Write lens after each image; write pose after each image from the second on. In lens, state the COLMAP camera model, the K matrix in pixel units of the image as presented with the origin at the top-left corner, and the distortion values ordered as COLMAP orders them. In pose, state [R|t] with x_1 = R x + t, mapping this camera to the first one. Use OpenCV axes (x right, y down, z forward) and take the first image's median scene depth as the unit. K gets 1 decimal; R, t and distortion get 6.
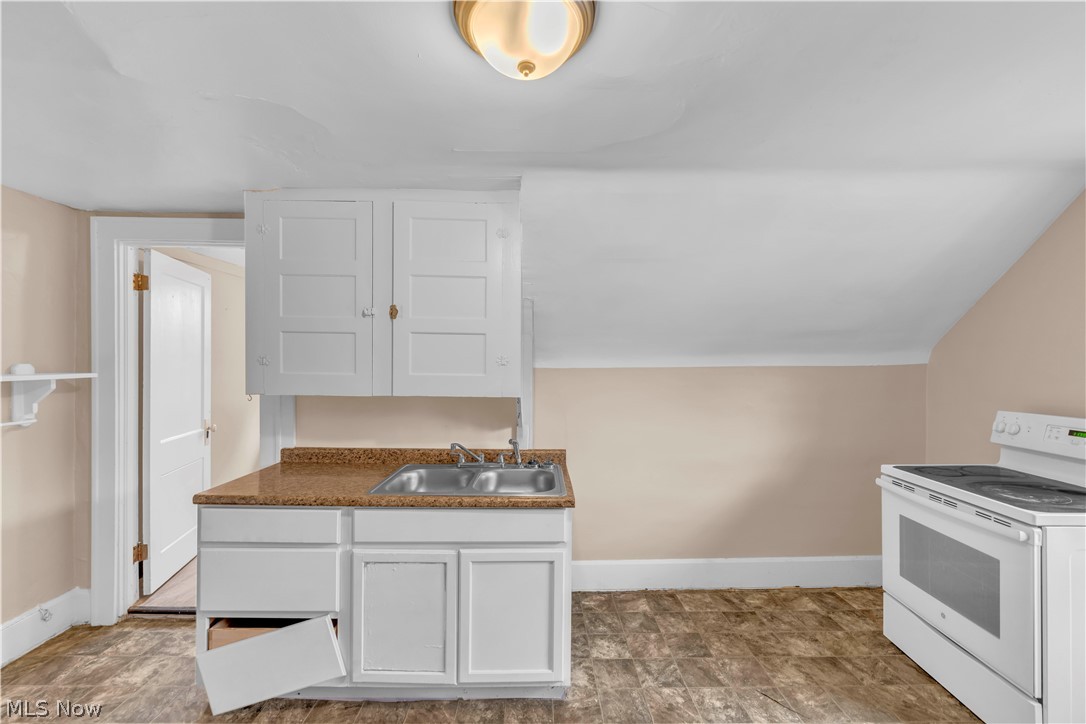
lens RADIAL K [[438.2, 0, 547.2], [0, 438.2, 366.3], [0, 0, 1]] dist [0.001829, 0.000184]
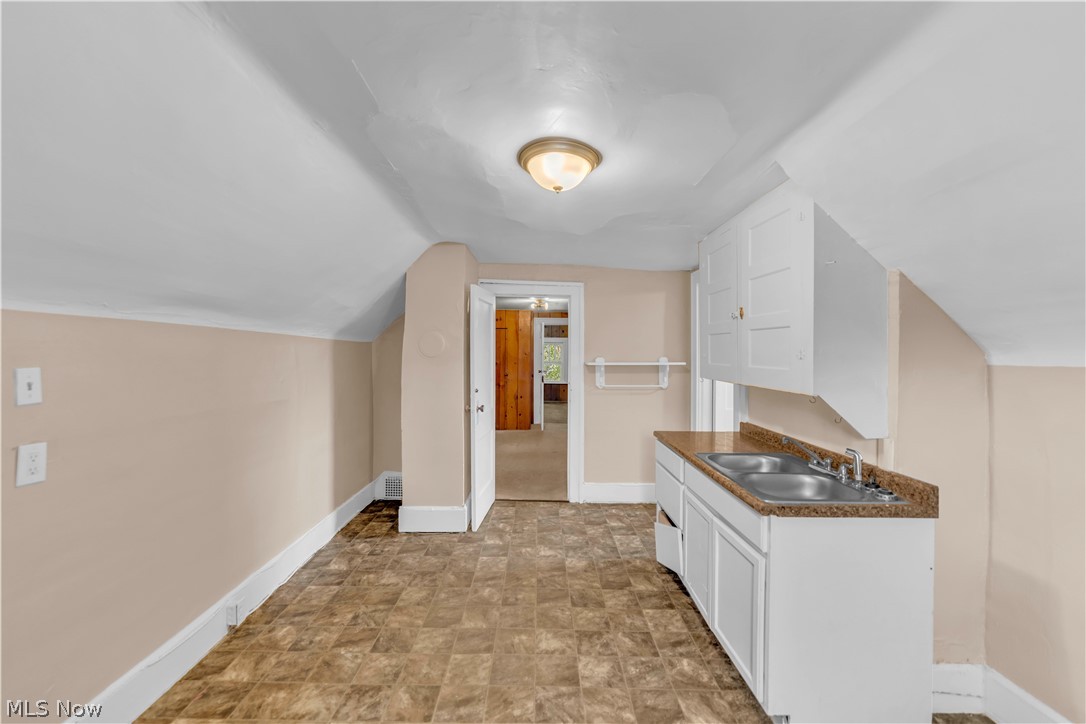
lens RADIAL K [[438.2, 0, 547.2], [0, 438.2, 366.3], [0, 0, 1]] dist [0.001829, 0.000184]
pose [[-0.014964, 0.024067, -0.999598, 0.912637], [-0.004655, 0.999698, 0.024139, -0.009434], [0.999877, 0.005014, -0.014847, 0.559030]]
